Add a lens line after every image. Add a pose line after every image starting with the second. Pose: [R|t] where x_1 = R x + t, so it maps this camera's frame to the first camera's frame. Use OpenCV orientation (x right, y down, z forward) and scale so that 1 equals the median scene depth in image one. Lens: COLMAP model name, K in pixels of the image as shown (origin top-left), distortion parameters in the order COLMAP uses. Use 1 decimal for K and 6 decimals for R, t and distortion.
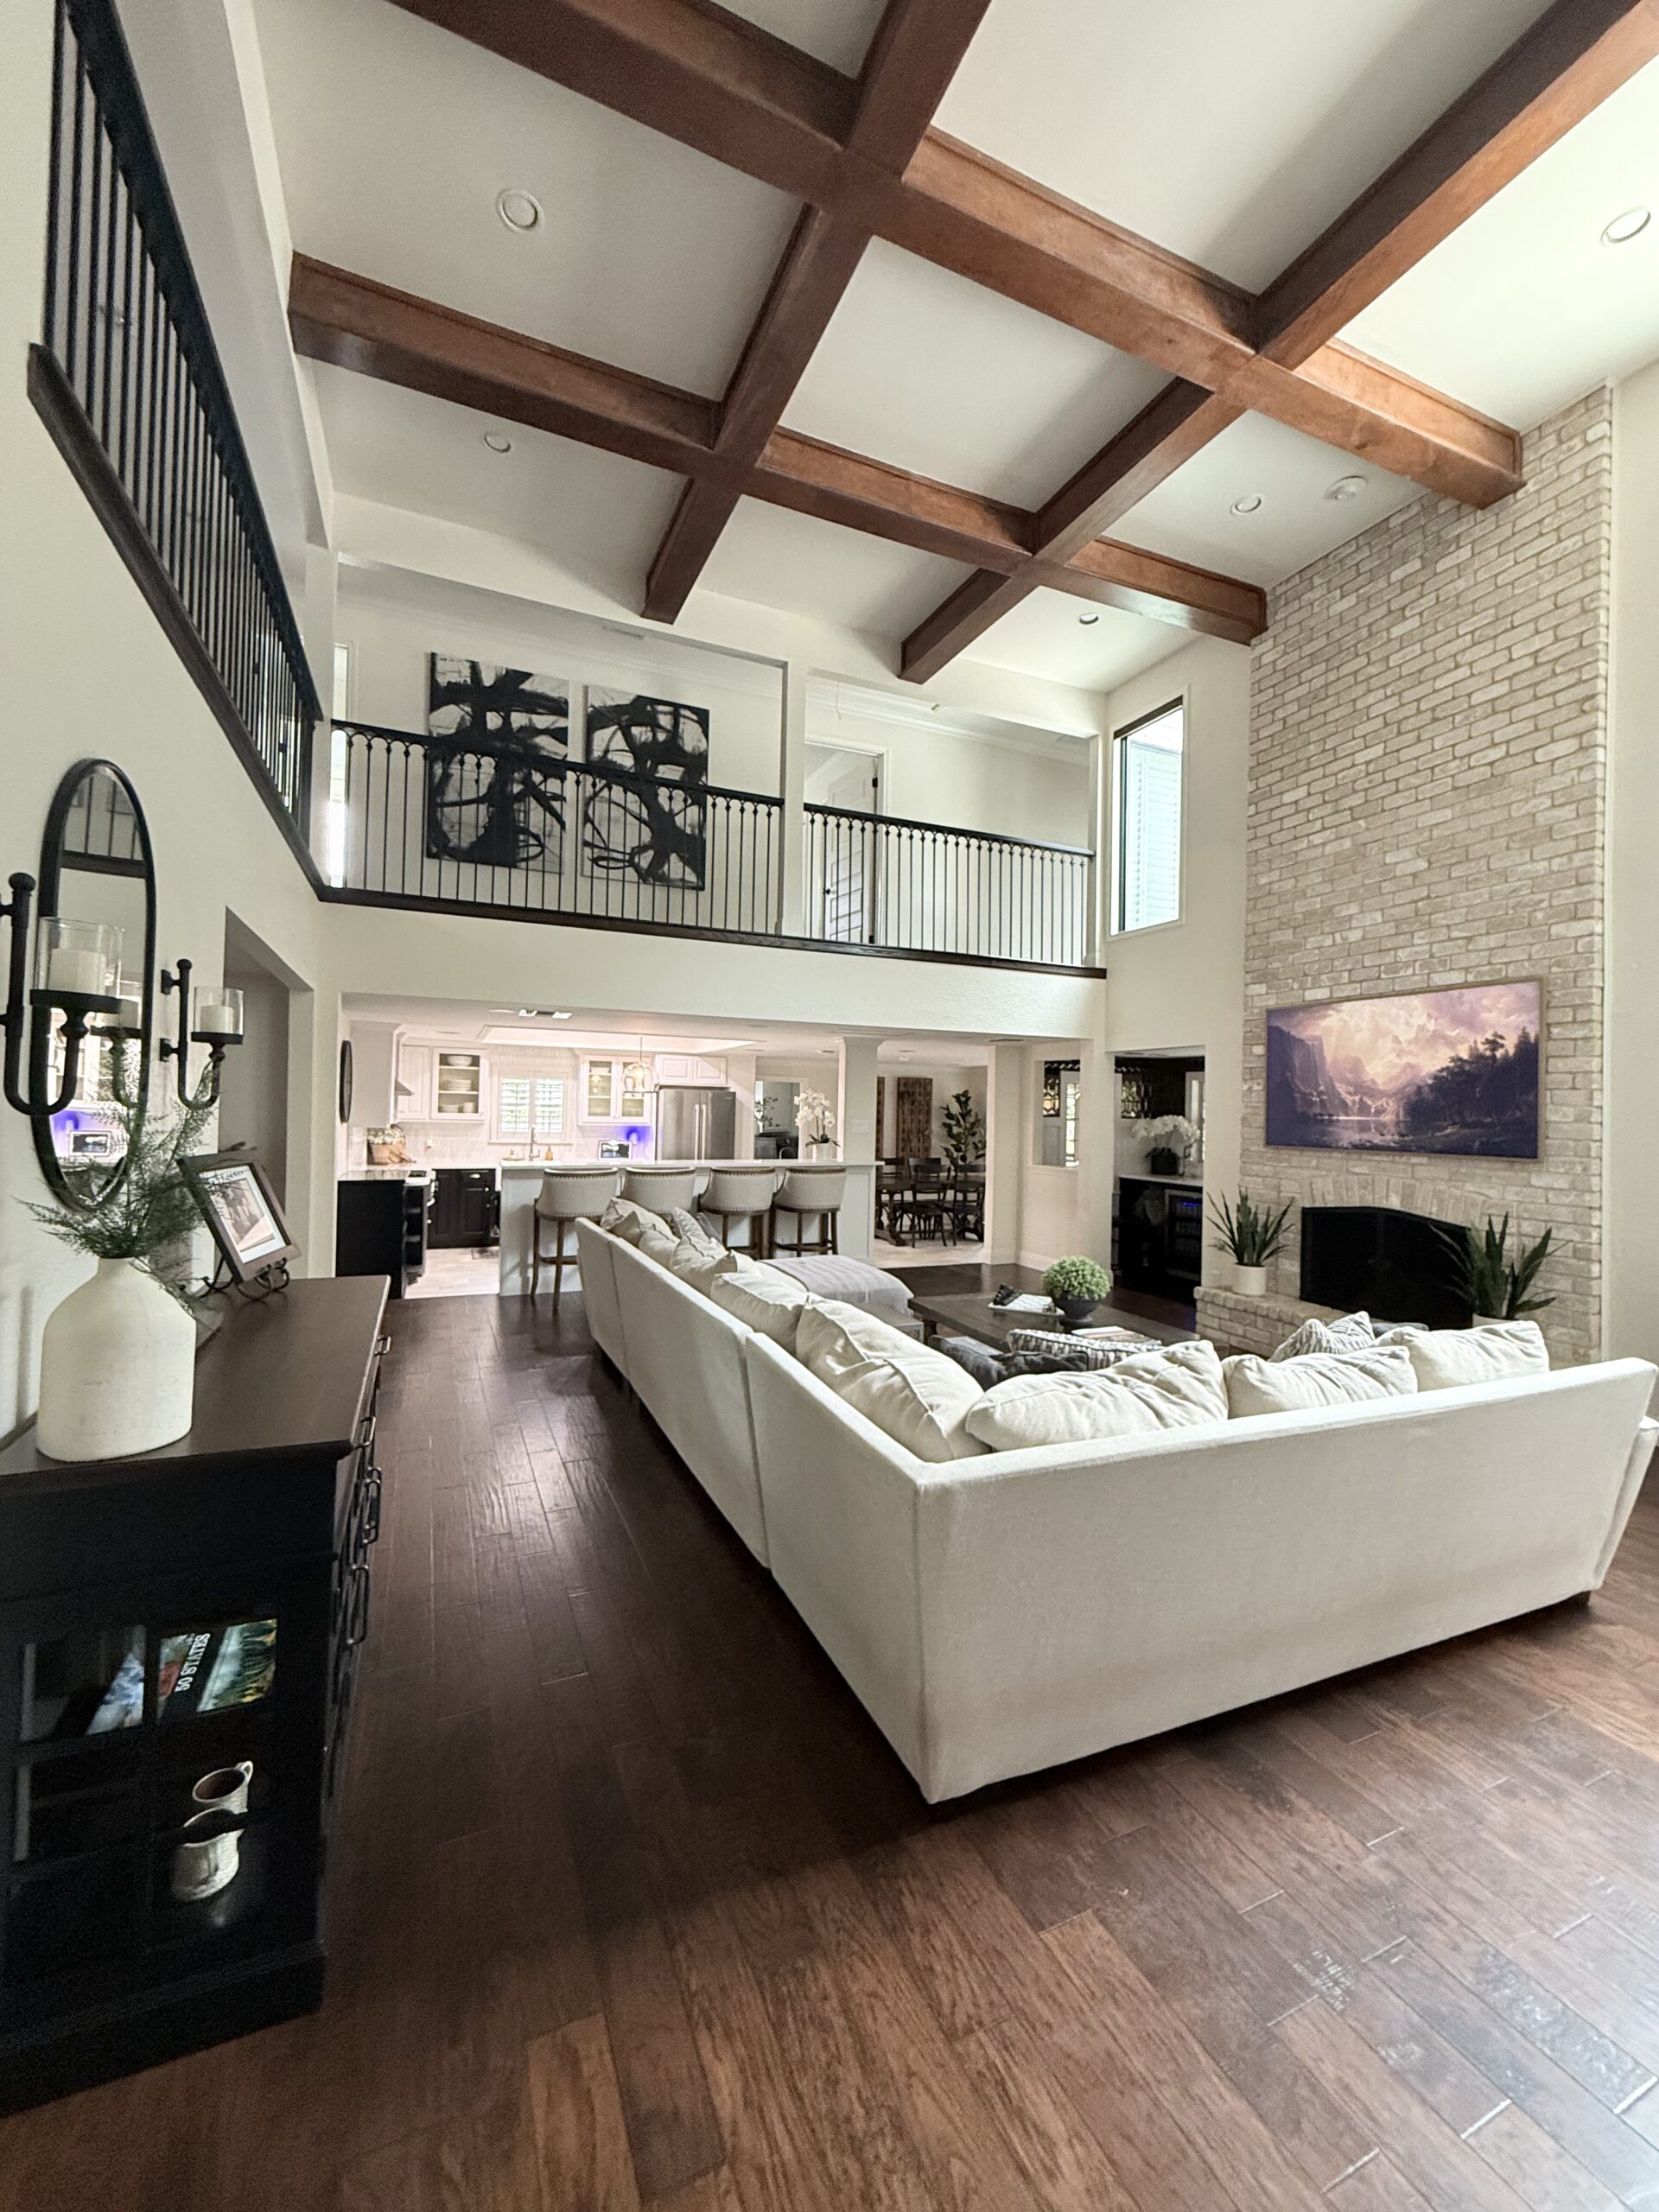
lens RADIAL K [[881.6, 0, 838.0], [0, 881.6, 1097.2], [0, 0, 1]] dist [-0.000235, 0.000200]
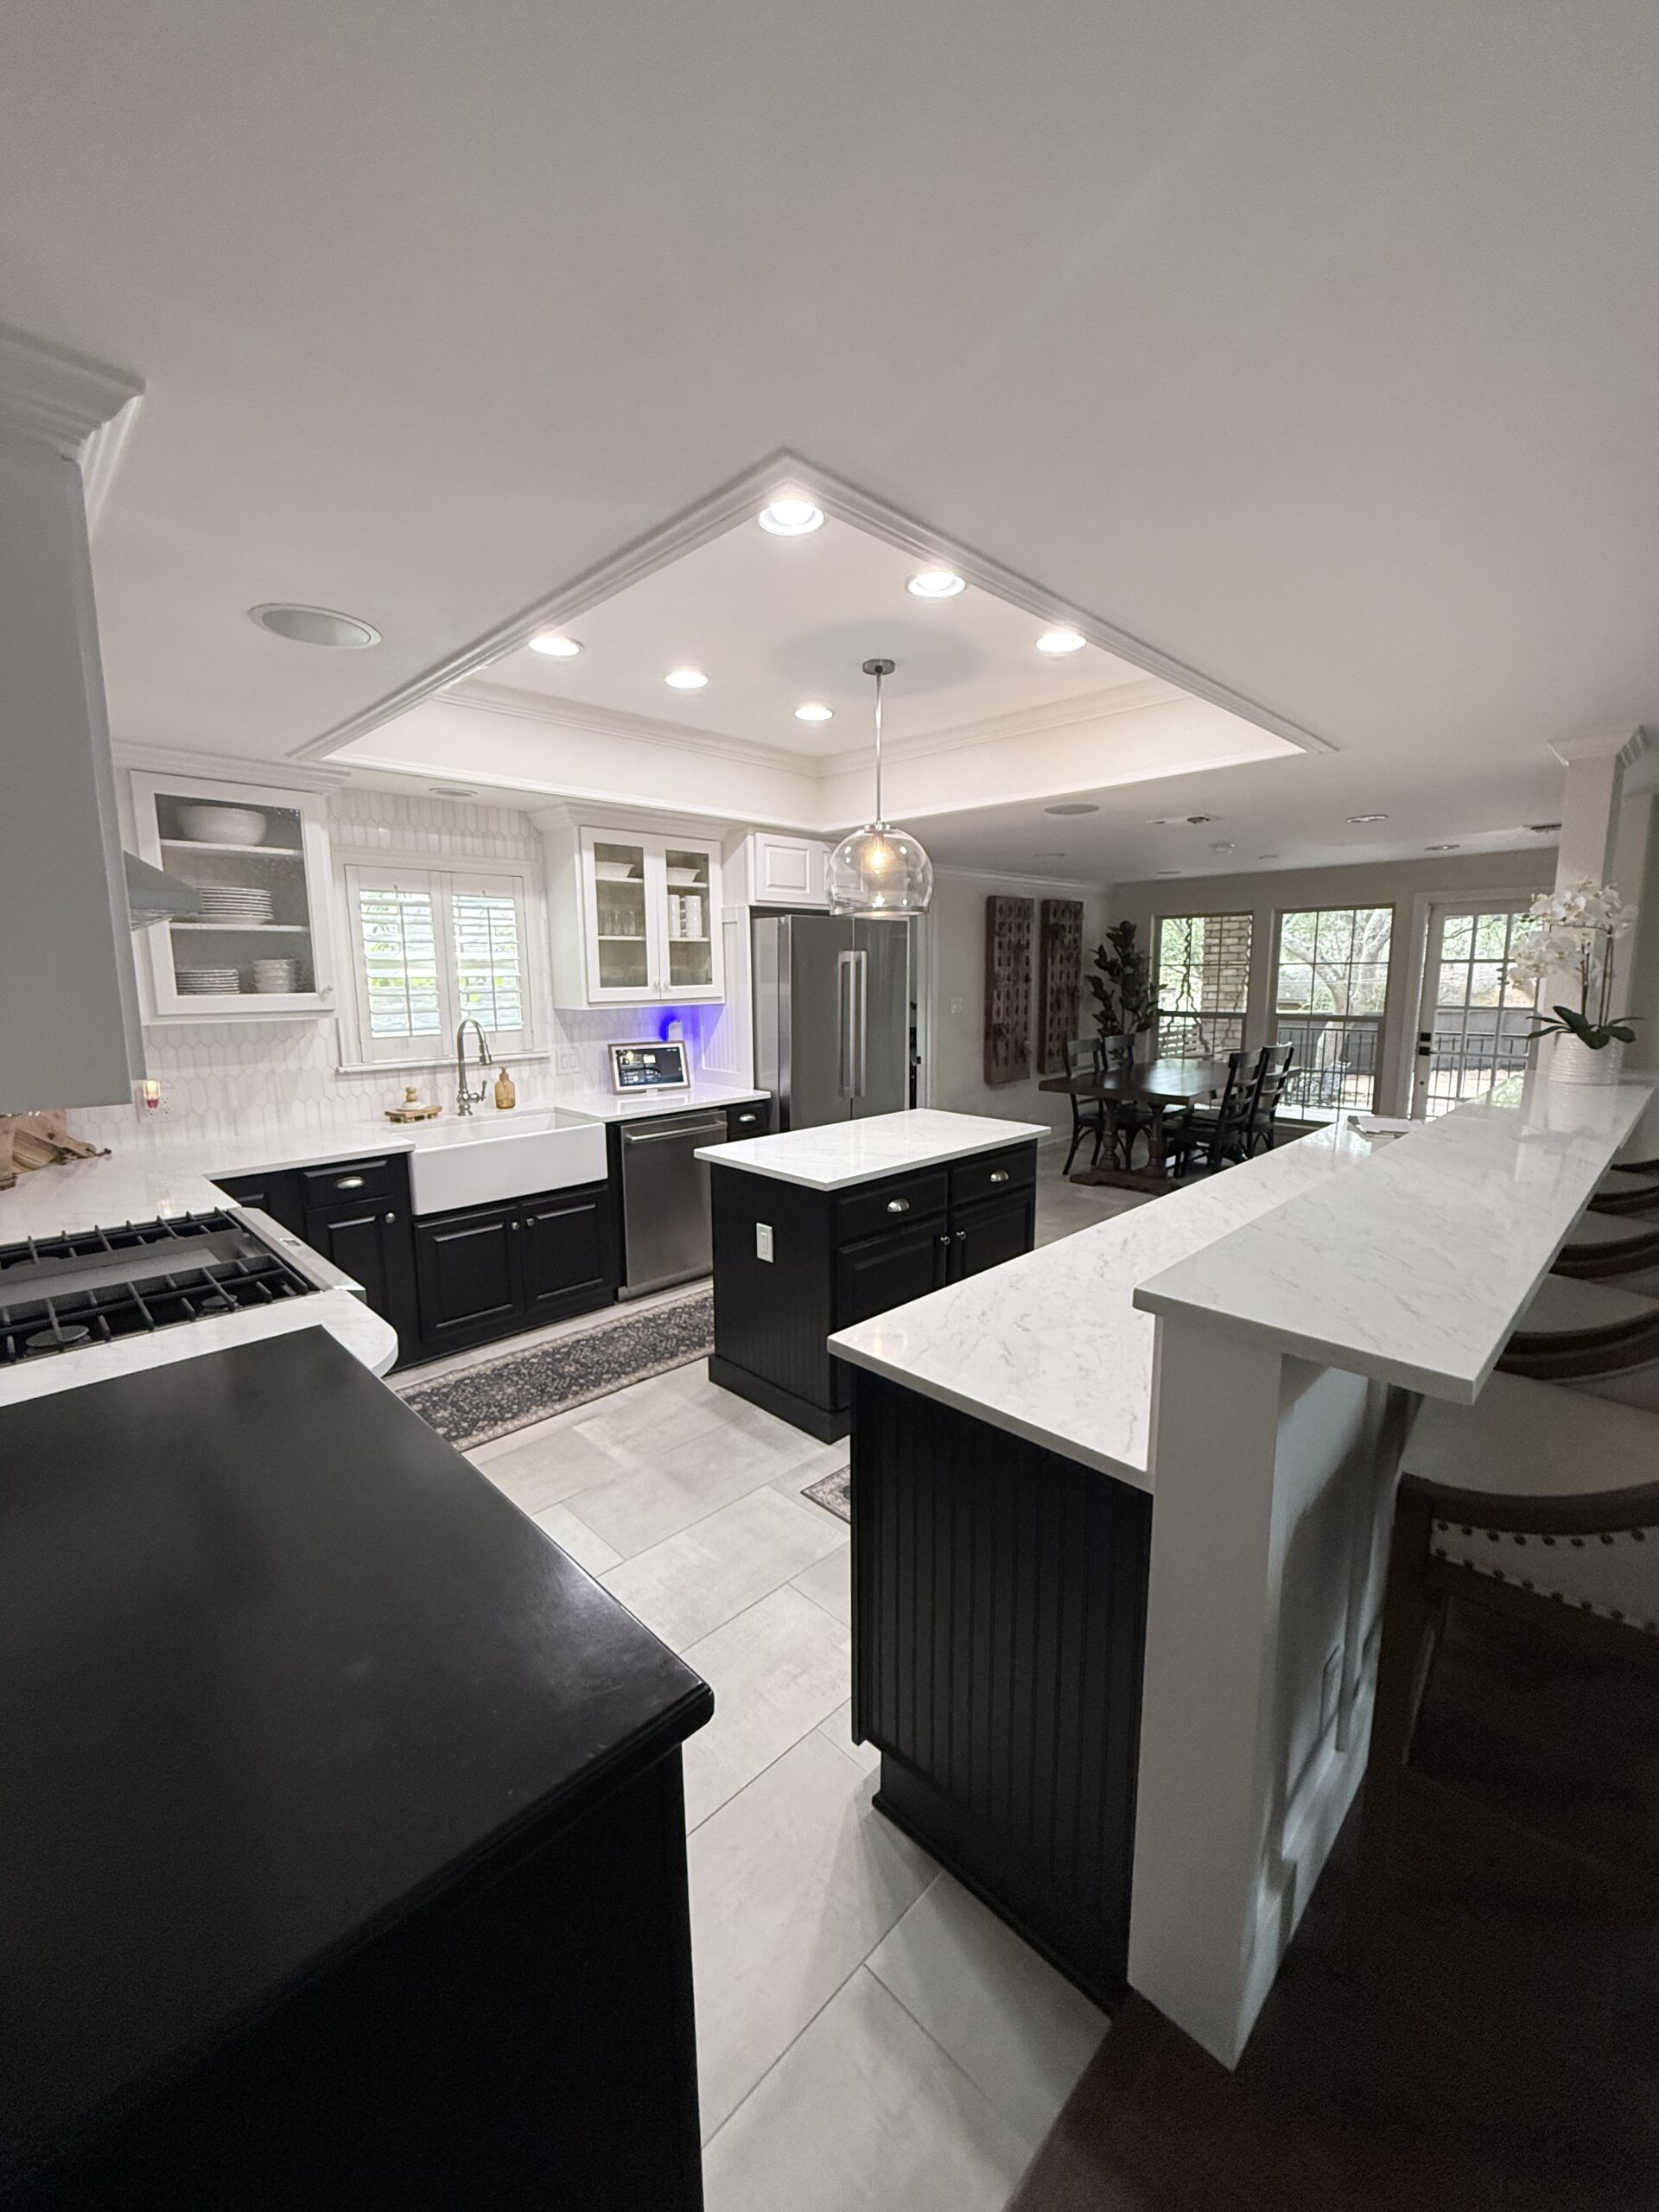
lens RADIAL K [[881.6, 0, 826.5], [0, 881.6, 1102.7], [0, 0, 1]] dist [-0.000235, 0.000200]
pose [[0.936850, -0.085300, 0.339170, -0.516953], [0.028414, 0.985159, 0.169278, 0.013193], [-0.348576, -0.148950, 0.925369, 0.932410]]
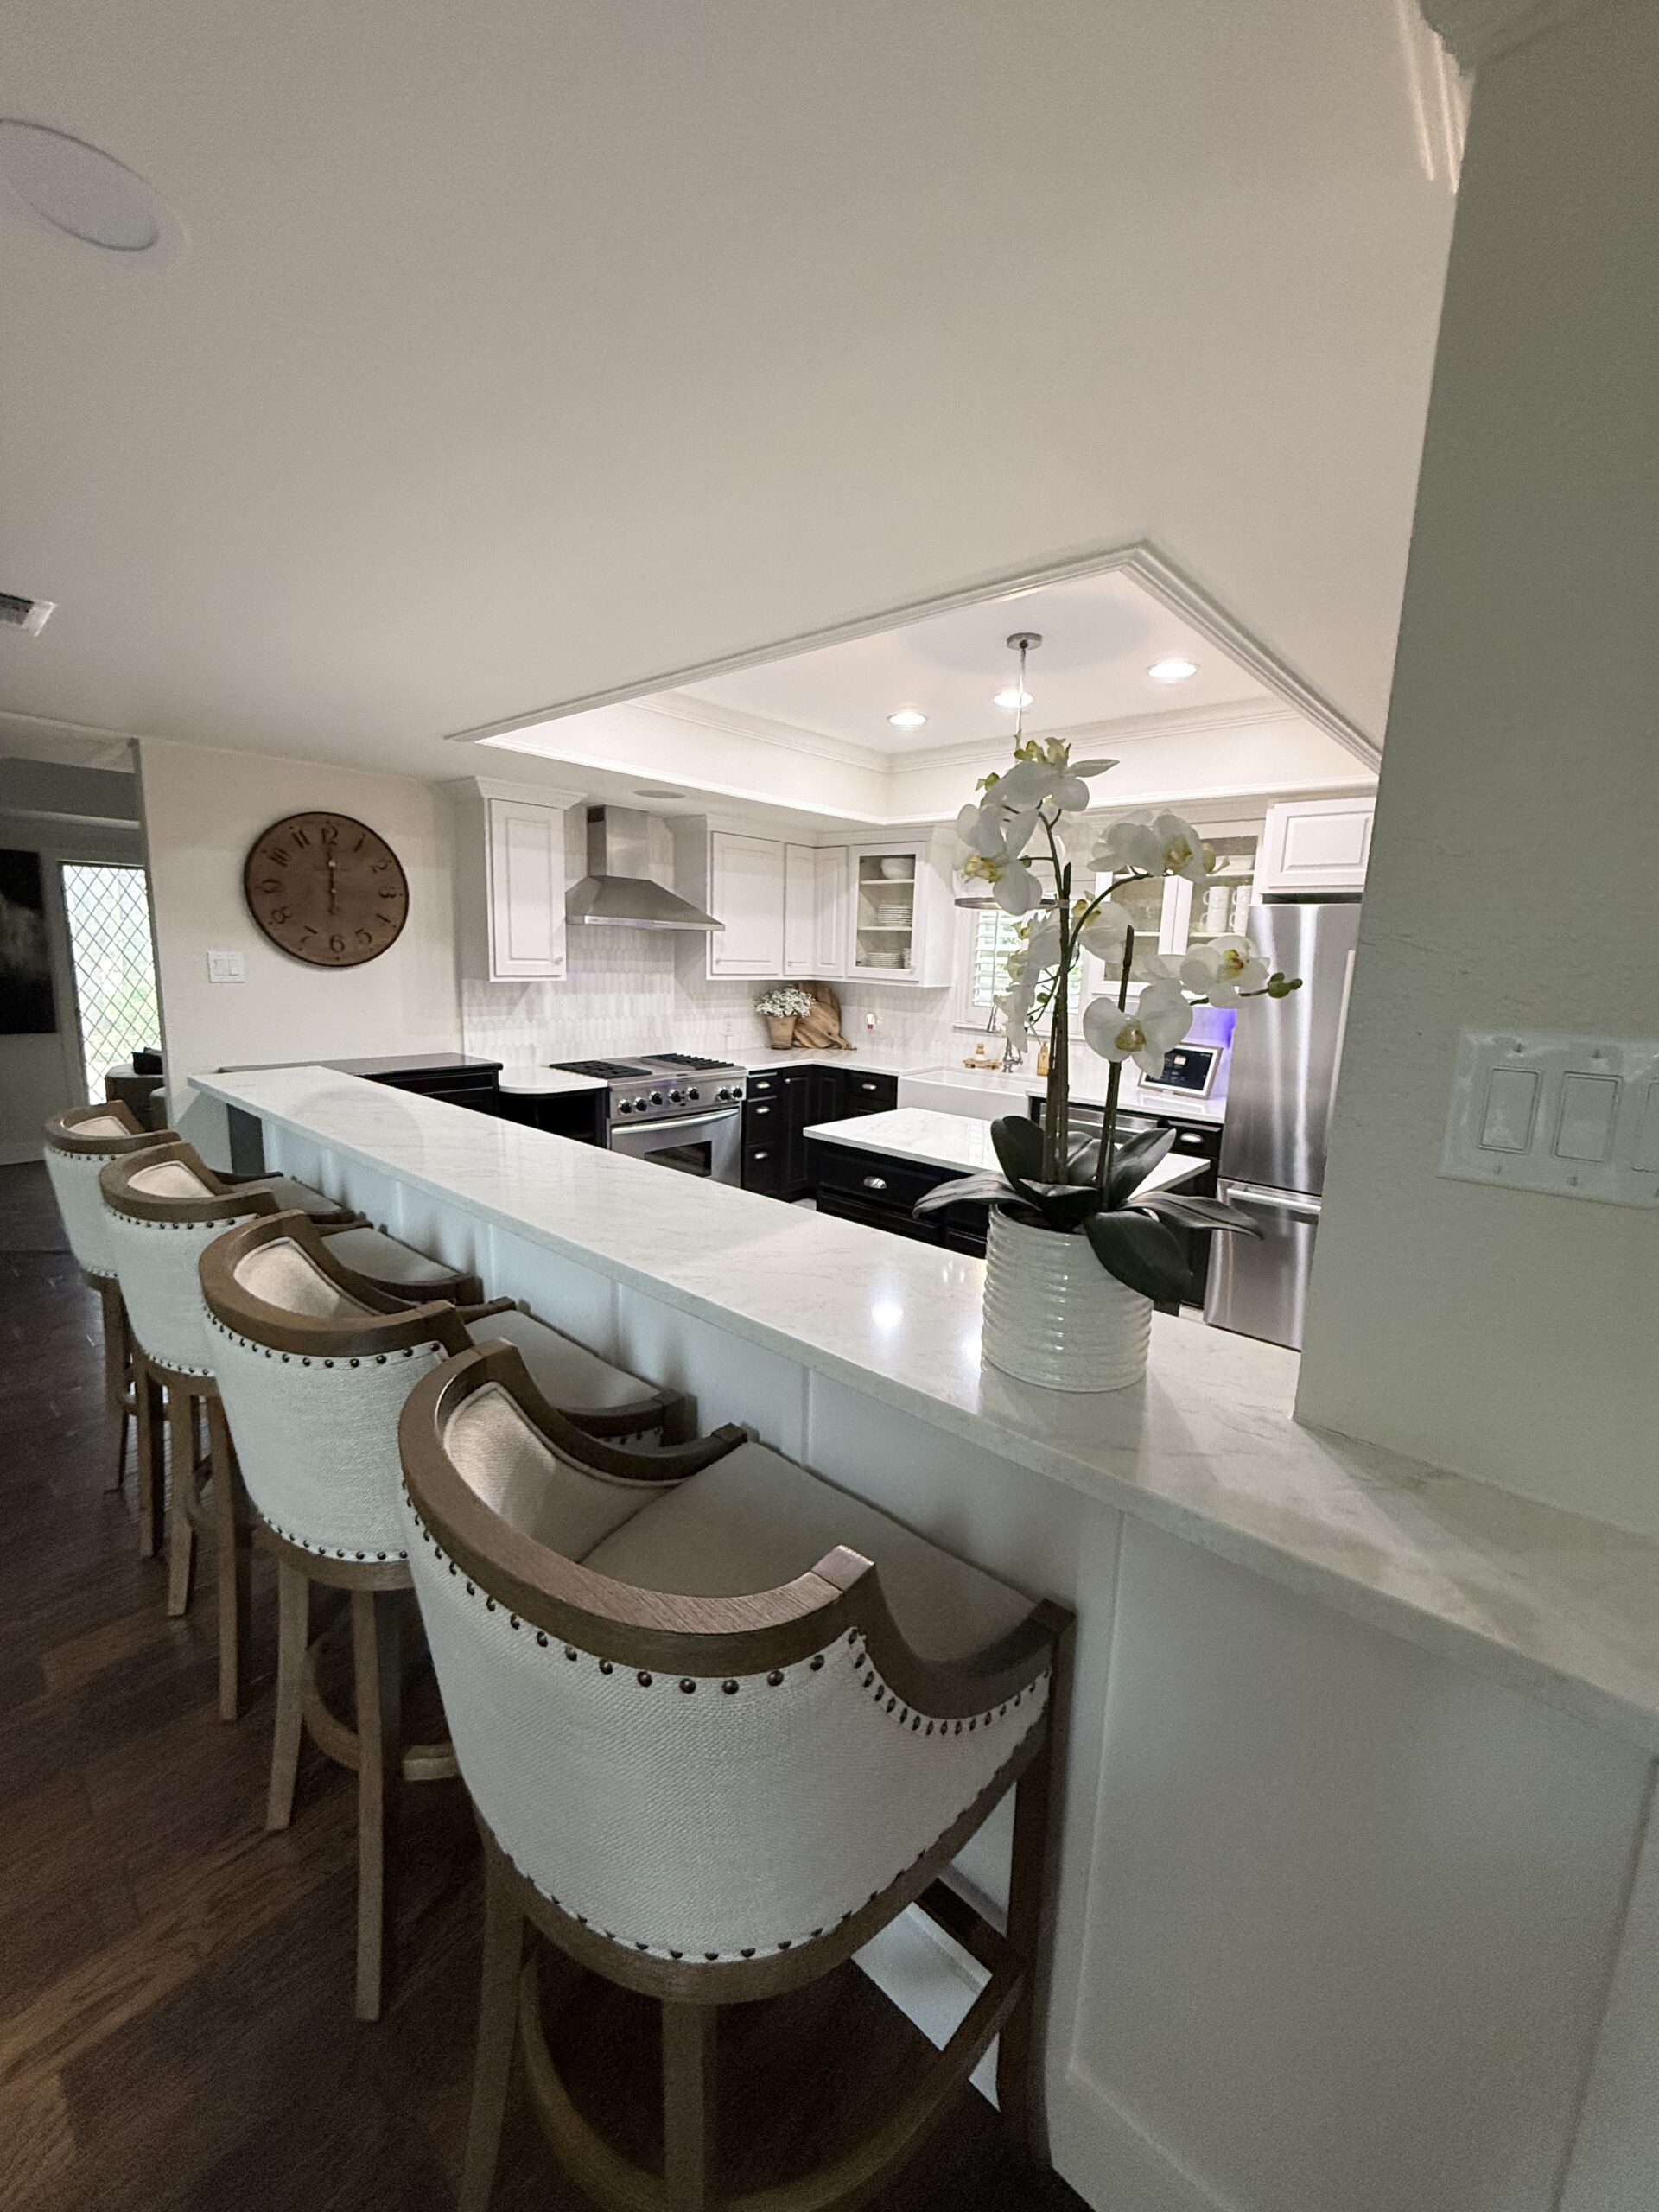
lens RADIAL K [[881.6, 0, 834.3], [0, 881.6, 1100.0], [0, 0, 1]] dist [-0.000235, 0.000200]
pose [[0.412456, 0.143692, -0.899574, 0.077903], [-0.013597, 0.988343, 0.151637, 0.025123], [0.910876, -0.050311, 0.409601, 1.115033]]
